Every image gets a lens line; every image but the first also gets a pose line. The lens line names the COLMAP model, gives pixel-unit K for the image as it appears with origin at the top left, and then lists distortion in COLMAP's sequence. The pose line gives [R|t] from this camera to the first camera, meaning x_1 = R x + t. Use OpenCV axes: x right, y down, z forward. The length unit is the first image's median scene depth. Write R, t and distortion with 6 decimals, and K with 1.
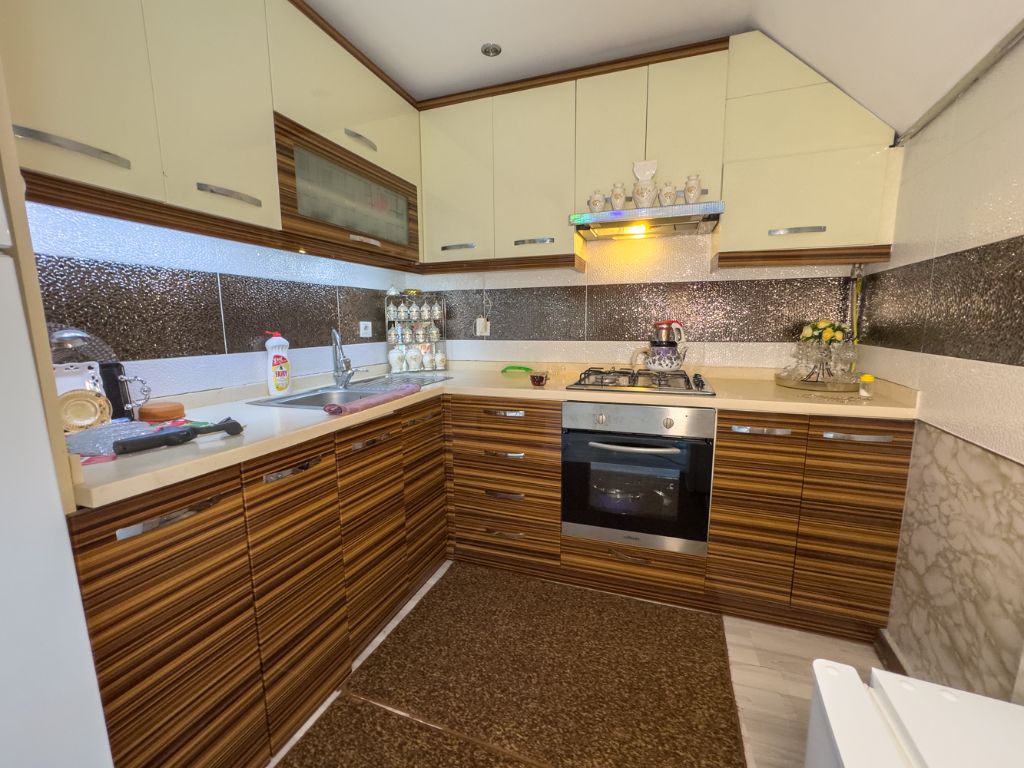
lens RADIAL K [[417.4, 0, 514.6], [0, 417.4, 382.0], [0, 0, 1]] dist [-0.033203, 0.013184]
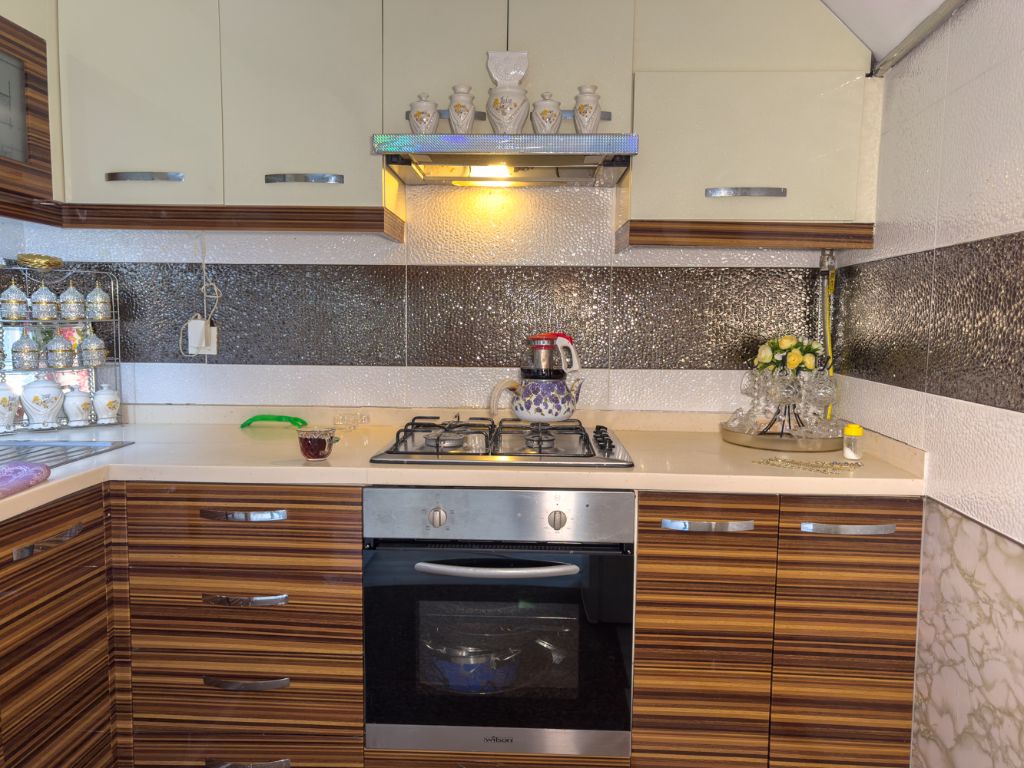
lens RADIAL K [[733.8, 0, 511.1], [0, 733.8, 382.6], [0, 0, 1]] dist [-0.002455, 0.017581]
pose [[0.952281, -0.006775, 0.305147, 0.011921], [0.024518, 0.998221, -0.054349, -0.028725], [-0.304236, 0.059237, 0.950753, 0.068606]]
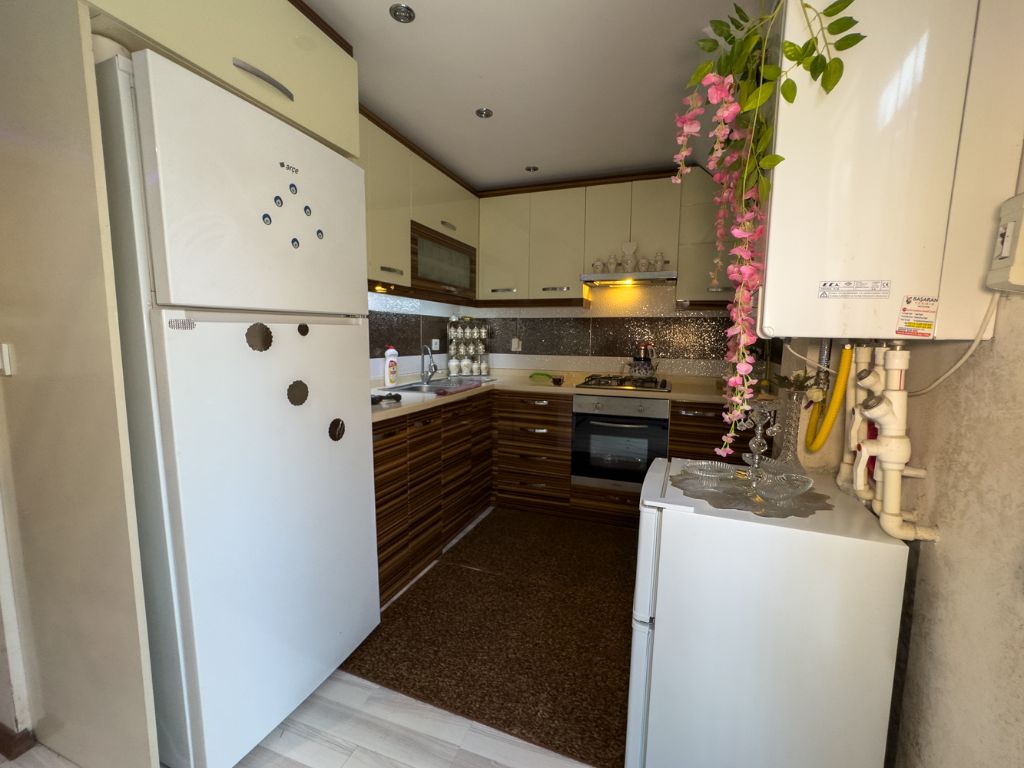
lens RADIAL K [[413.2, 0, 515.2], [0, 413.2, 377.8], [0, 0, 1]] dist [-0.003577, -0.000038]
pose [[0.999524, 0.023157, -0.020388, -0.068693], [-0.024042, 0.998729, -0.044295, 0.055721], [0.019336, 0.044764, 0.998810, -0.523588]]
